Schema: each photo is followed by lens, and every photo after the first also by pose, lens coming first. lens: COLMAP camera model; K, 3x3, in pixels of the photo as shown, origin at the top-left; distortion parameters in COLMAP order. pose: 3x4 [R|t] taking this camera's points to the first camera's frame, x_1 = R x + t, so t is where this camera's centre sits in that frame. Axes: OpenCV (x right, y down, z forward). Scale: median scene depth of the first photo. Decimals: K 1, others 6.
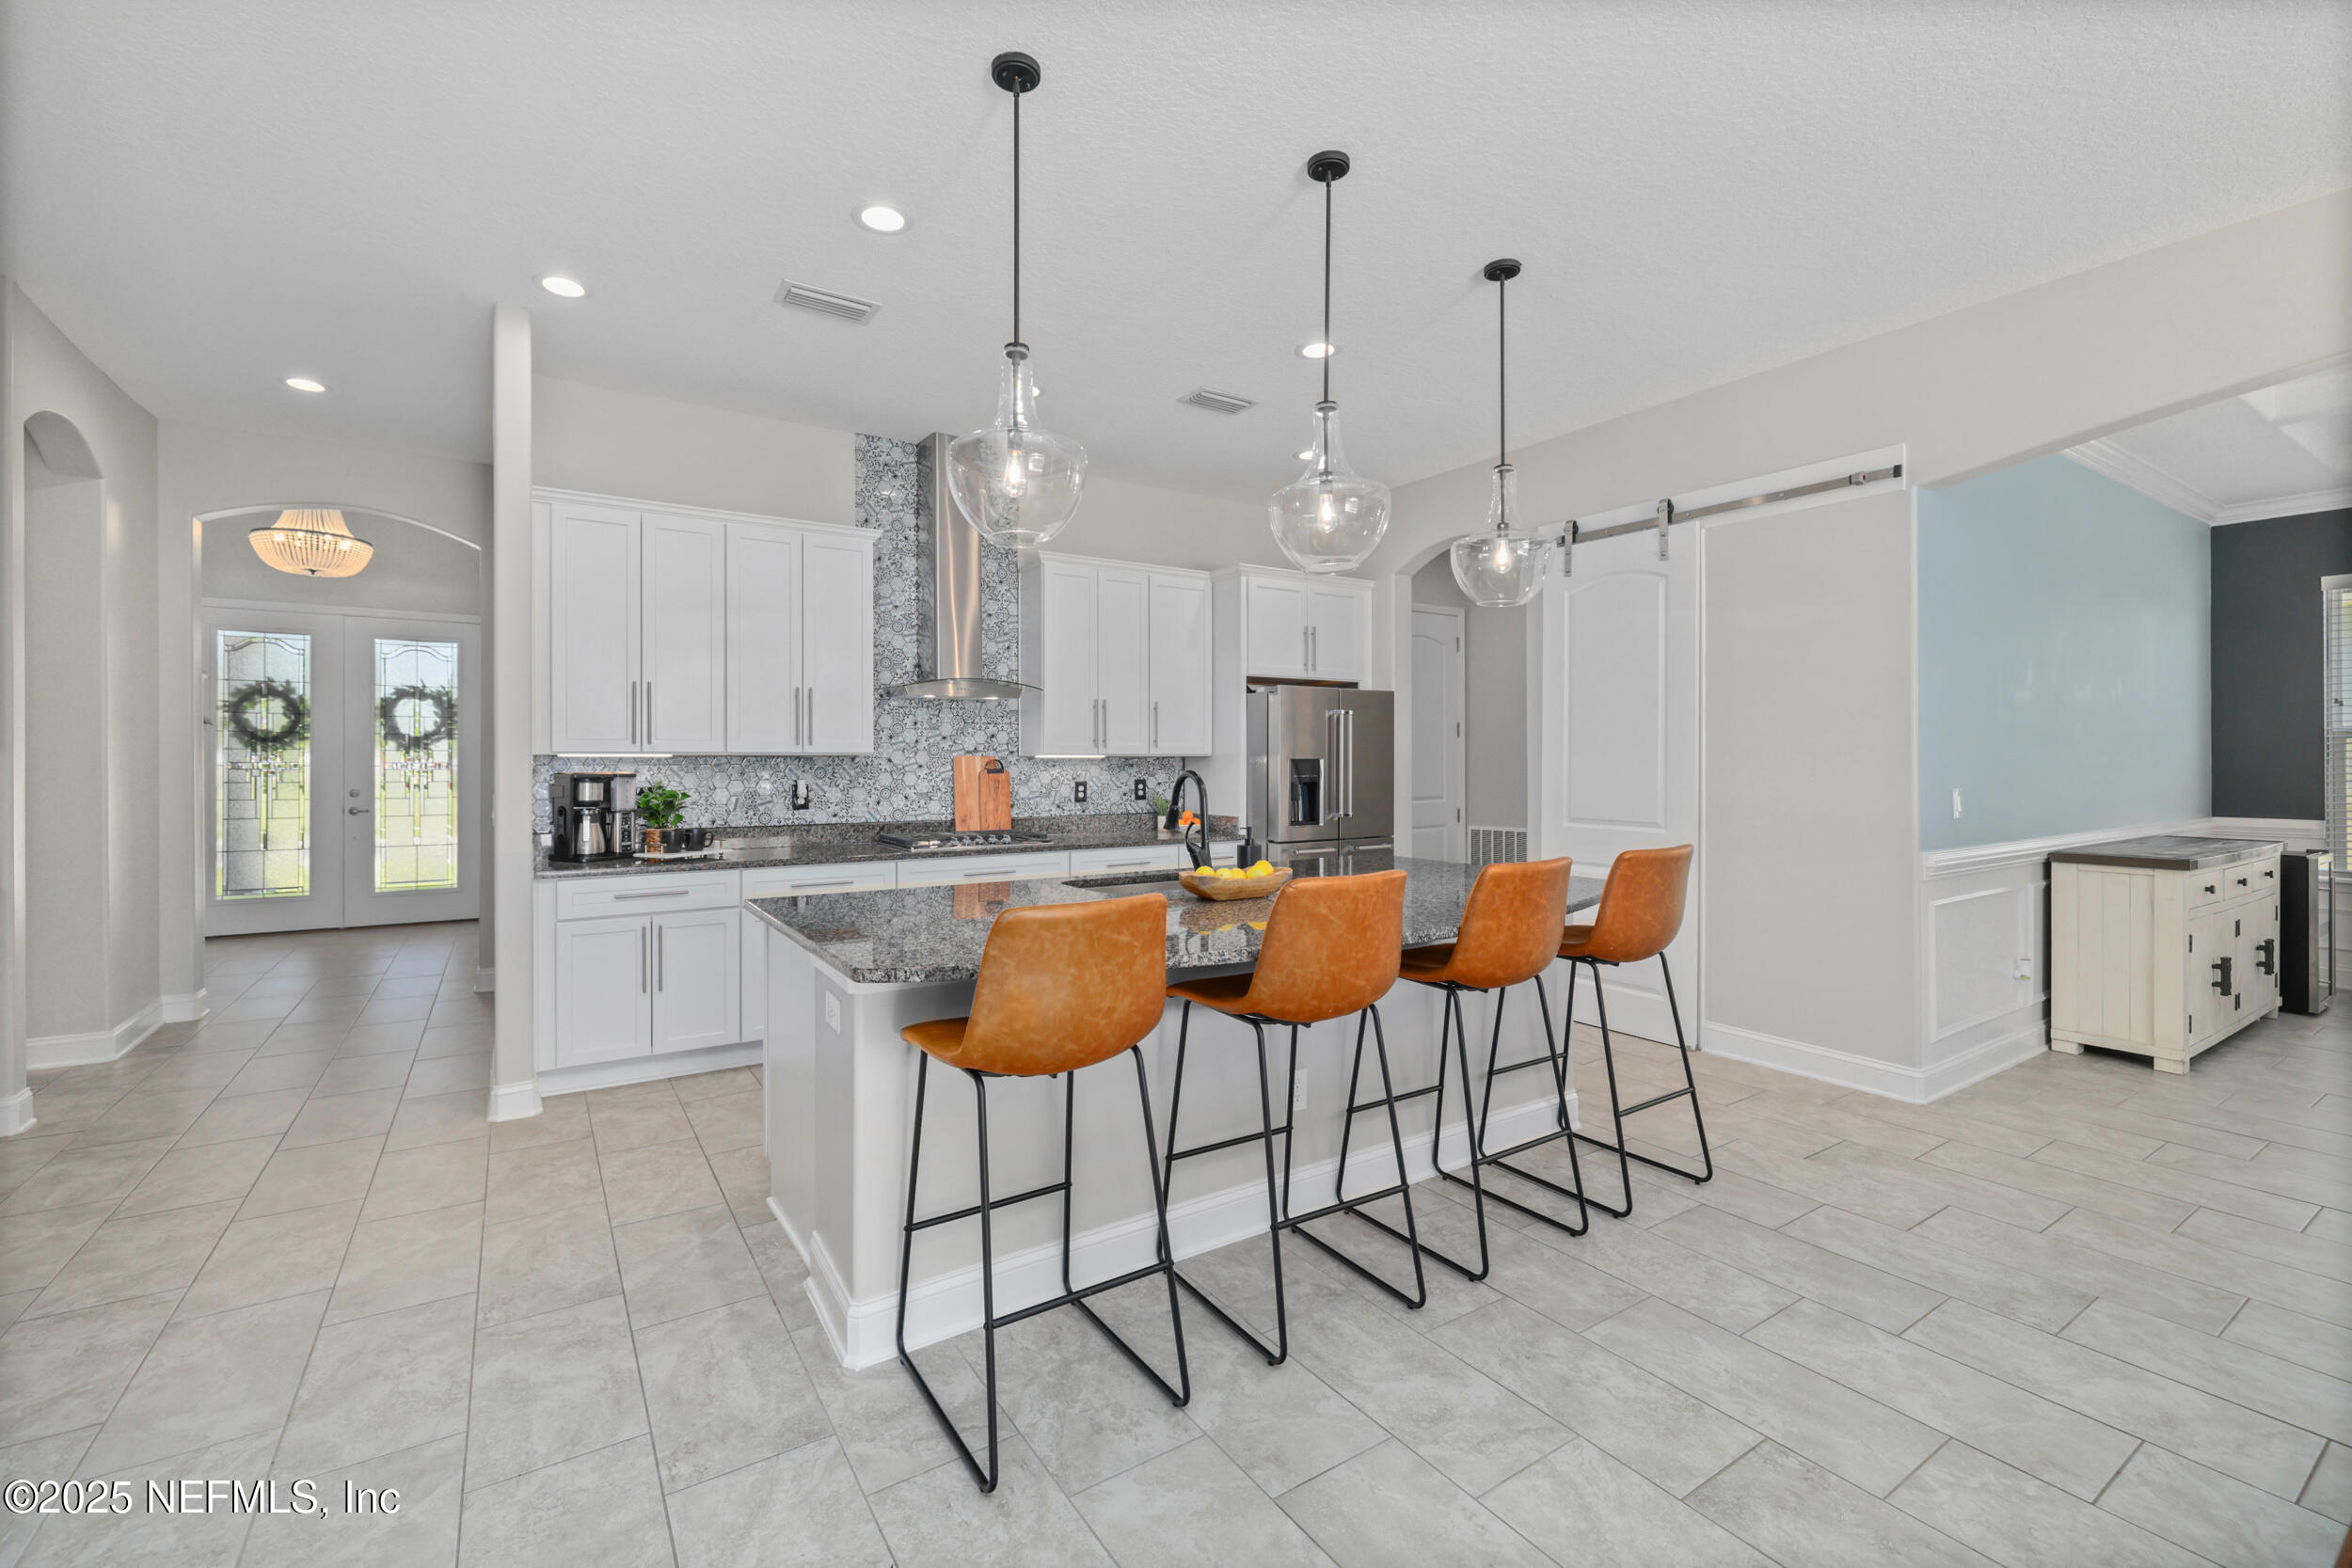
lens RADIAL K [[990.2, 0, 1157.3], [0, 990.2, 753.5], [0, 0, 1]] dist [-0.002370, 0.000326]
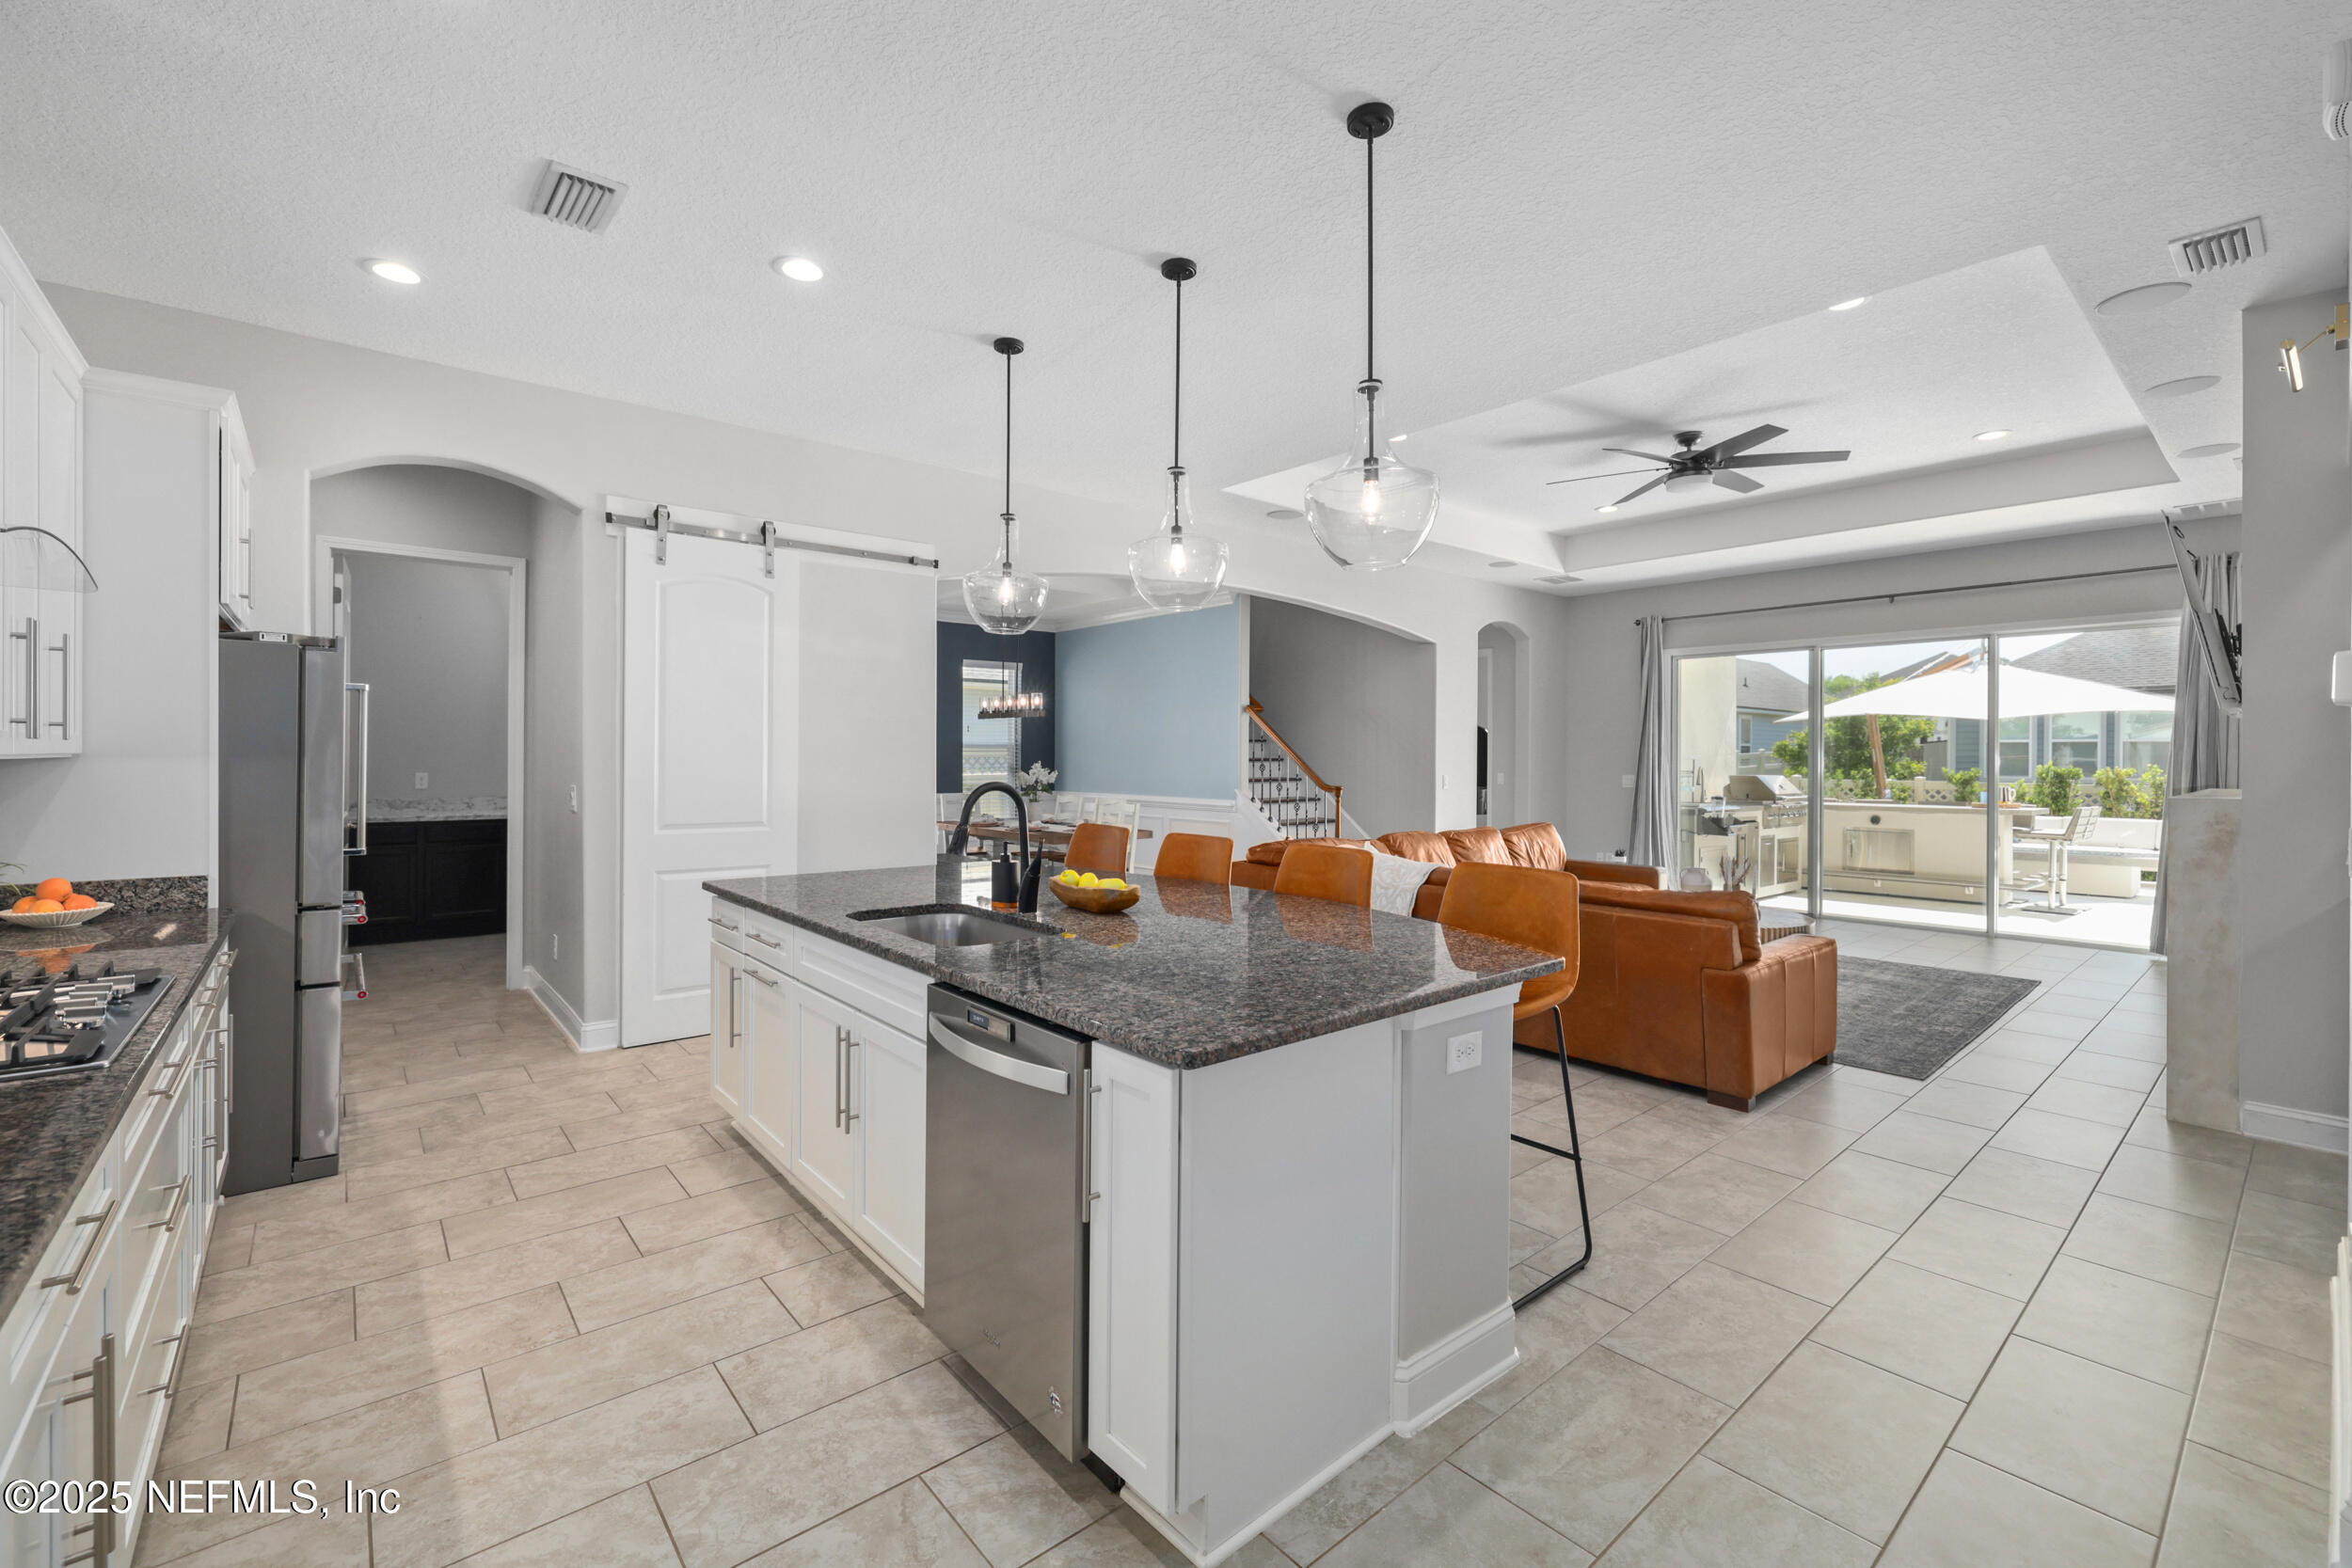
lens RADIAL K [[990.2, 0, 1155.3], [0, 990.2, 762.4], [0, 0, 1]] dist [-0.002370, 0.000326]
pose [[-0.122168, -0.006637, 0.992487, -0.631601], [-0.012962, 0.999903, 0.005091, -0.005125], [-0.992425, -0.012242, -0.122242, 0.737807]]
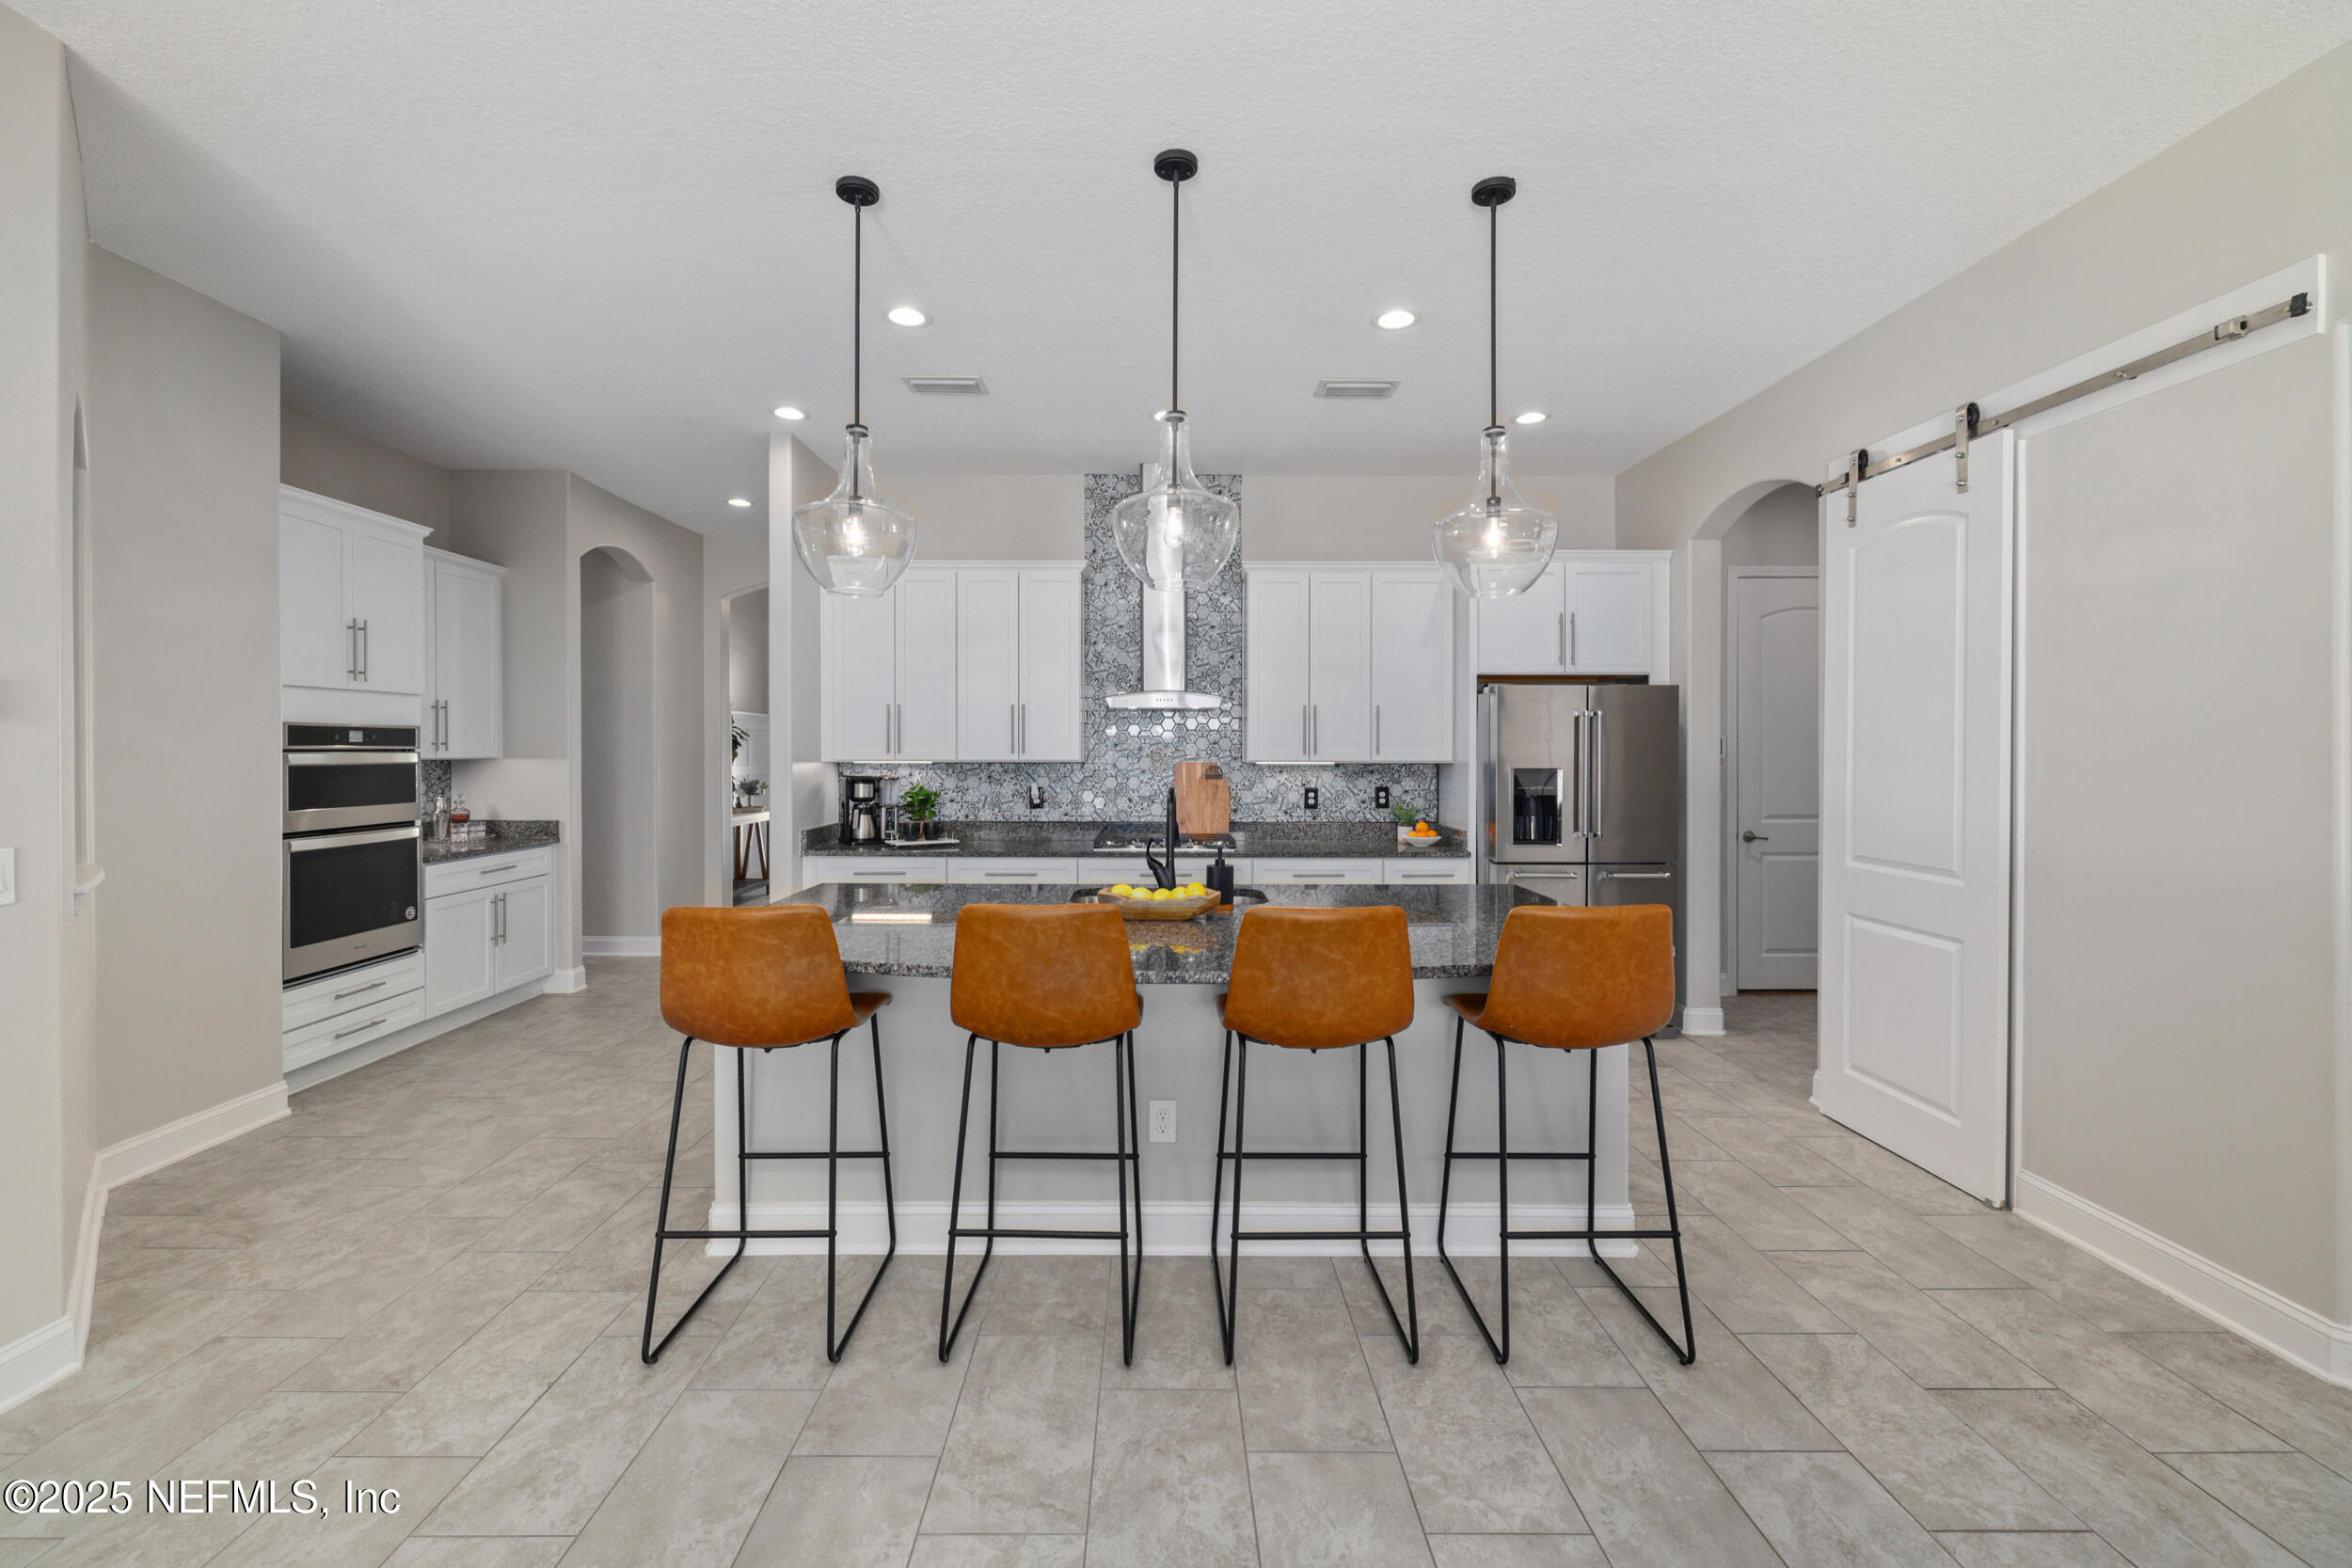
lens RADIAL K [[990.2, 0, 1150.4], [0, 990.2, 743.7], [0, 0, 1]] dist [-0.002370, 0.000326]
pose [[0.839545, -0.001318, -0.543288, 0.424804], [0.001246, 0.999999, -0.000501, -0.020353], [0.543288, -0.000256, 0.839546, 0.112059]]
